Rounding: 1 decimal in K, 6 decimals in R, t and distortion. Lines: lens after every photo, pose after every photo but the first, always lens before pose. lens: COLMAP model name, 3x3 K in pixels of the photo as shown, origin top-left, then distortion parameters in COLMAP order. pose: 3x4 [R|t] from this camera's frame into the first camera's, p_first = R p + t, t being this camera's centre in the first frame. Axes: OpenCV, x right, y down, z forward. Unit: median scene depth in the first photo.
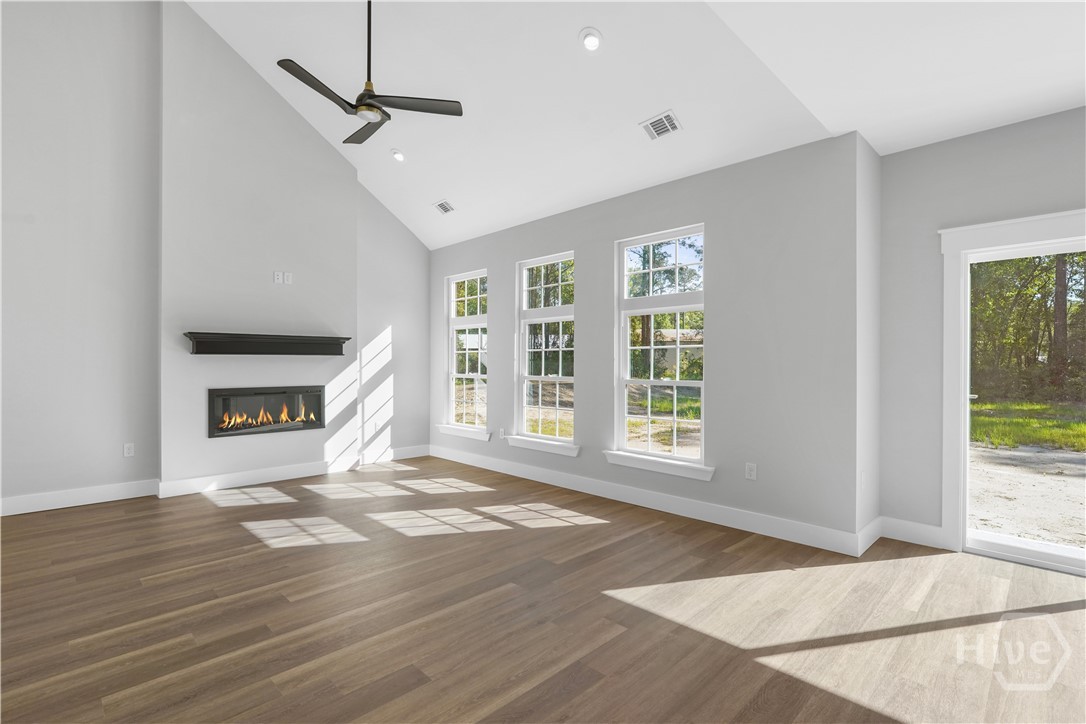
lens RADIAL K [[497.8, 0, 545.1], [0, 497.8, 363.3], [0, 0, 1]] dist [-0.004729, -0.001252]
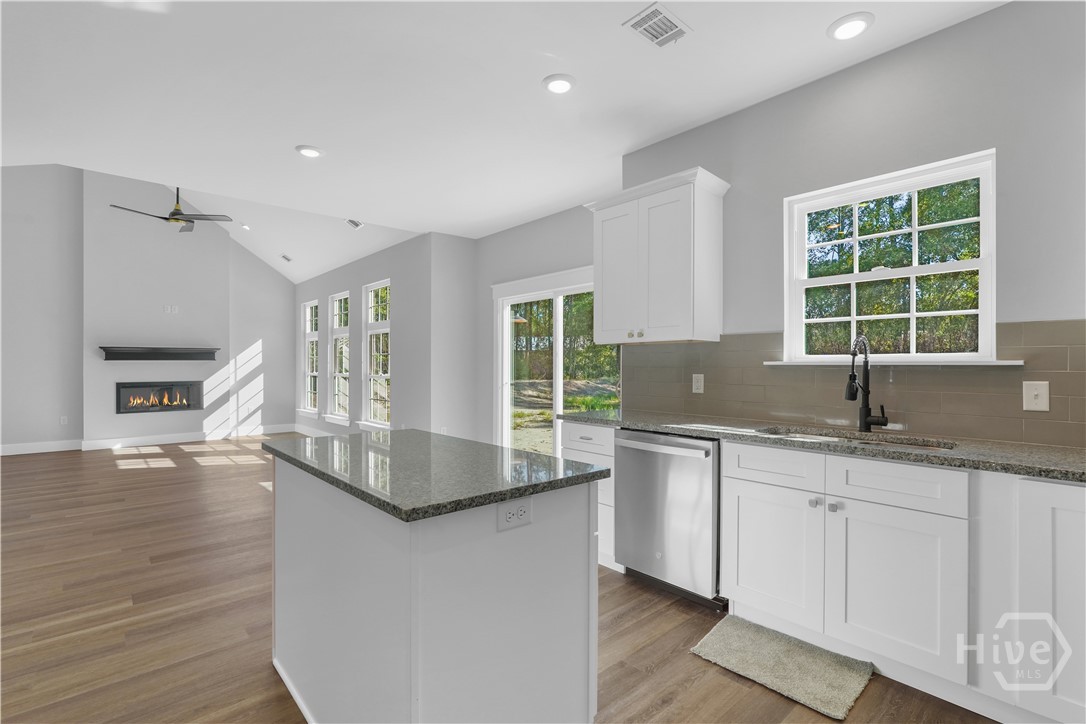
lens RADIAL K [[497.8, 0, 541.5], [0, 497.8, 361.5], [0, 0, 1]] dist [-0.004729, -0.001252]
pose [[0.998750, -0.005749, -0.049659, 0.698251], [0.005448, 0.999966, -0.006187, 0.002005], [0.049693, 0.005909, 0.998747, -0.466148]]
